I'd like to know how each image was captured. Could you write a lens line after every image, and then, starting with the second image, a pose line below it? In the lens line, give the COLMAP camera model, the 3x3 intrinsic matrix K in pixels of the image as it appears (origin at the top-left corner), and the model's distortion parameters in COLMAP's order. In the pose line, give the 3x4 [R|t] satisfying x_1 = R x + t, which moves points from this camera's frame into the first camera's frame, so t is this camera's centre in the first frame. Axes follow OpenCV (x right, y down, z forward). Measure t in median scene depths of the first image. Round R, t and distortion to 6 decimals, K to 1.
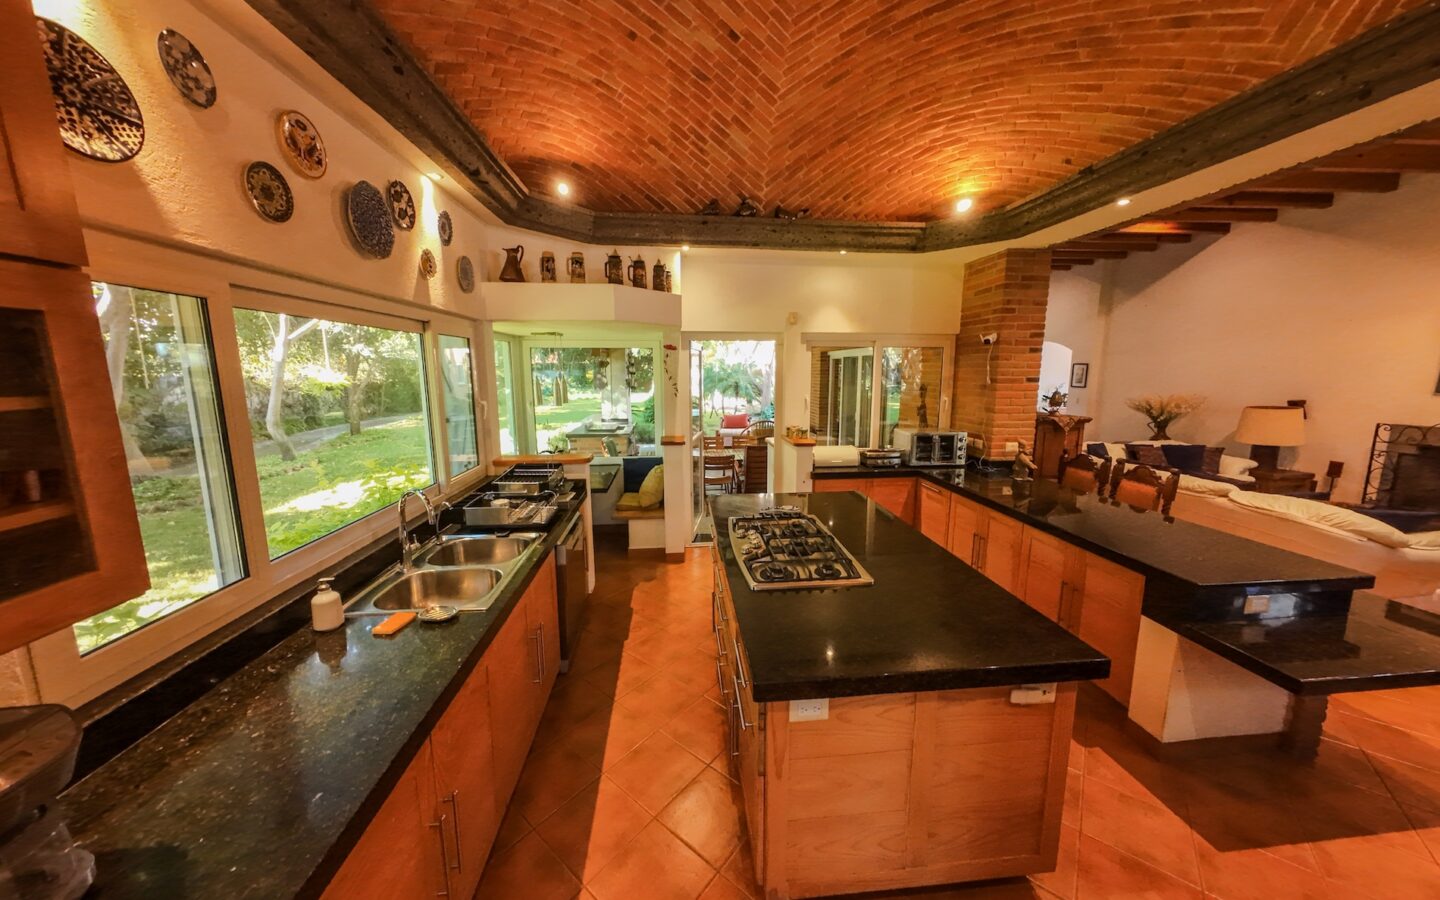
lens RADIAL K [[474.7, 0, 722.0], [0, 474.7, 441.1], [0, 0, 1]] dist [-0.010301, 0.005510]
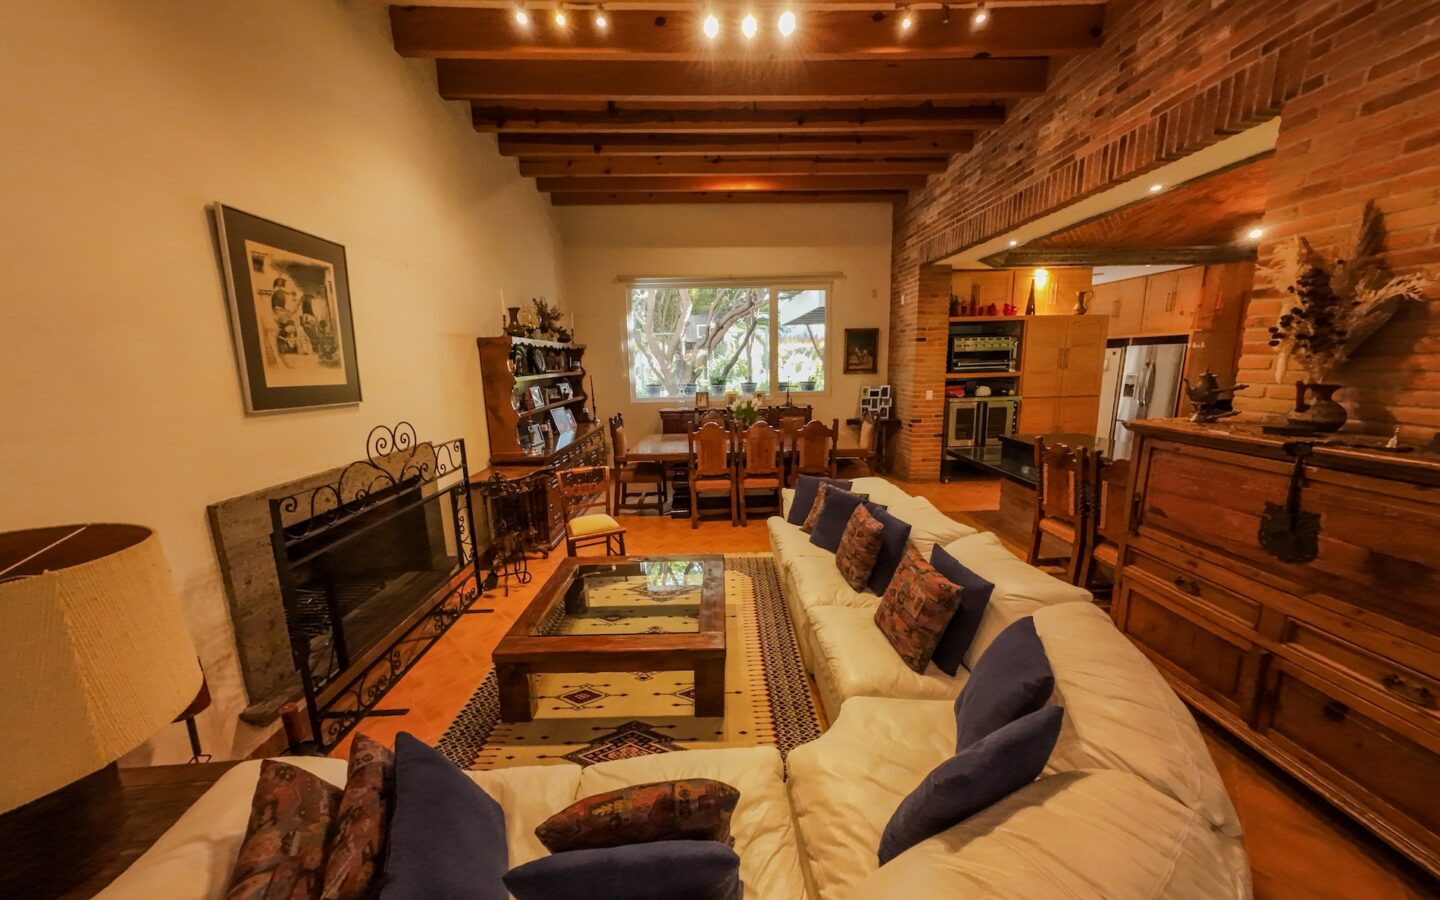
lens RADIAL K [[474.7, 0, 722.0], [0, 474.7, 441.1], [0, 0, 1]] dist [-0.010301, 0.005510]
pose [[-0.996775, 0.008434, 0.079805, 1.558359], [0.033283, 0.948347, 0.315483, -0.282050], [-0.073022, 0.317121, -0.945570, 2.028906]]
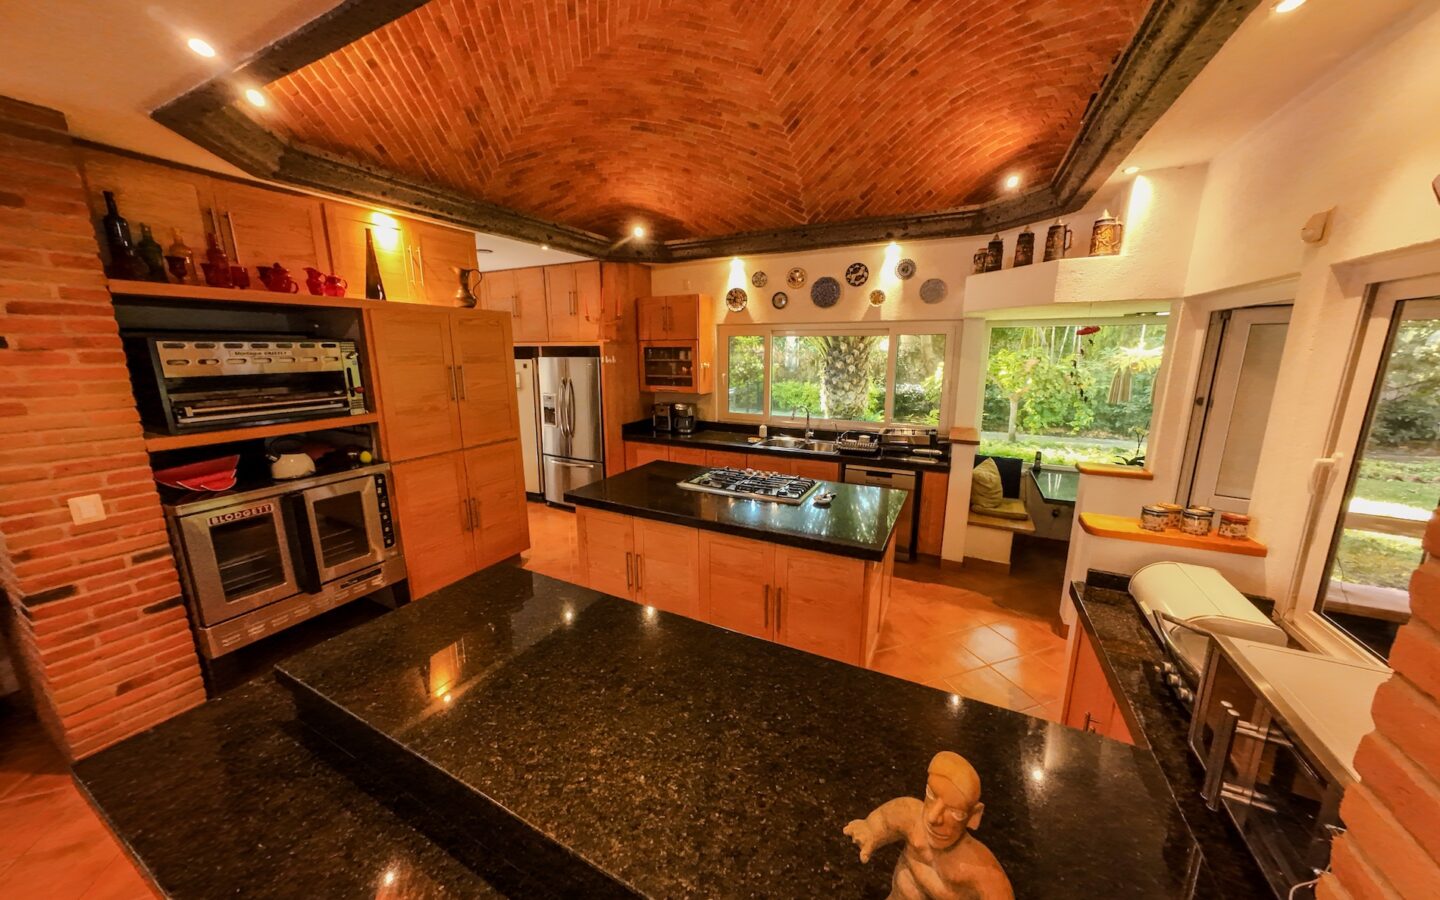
lens RADIAL K [[474.7, 0, 722.0], [0, 474.7, 441.1], [0, 0, 1]] dist [-0.010301, 0.005510]
pose [[-0.535044, 0.162891, -0.828972, 0.953471], [-0.126063, 0.954857, 0.268992, -0.196548], [0.835366, 0.248425, -0.490356, 1.132912]]
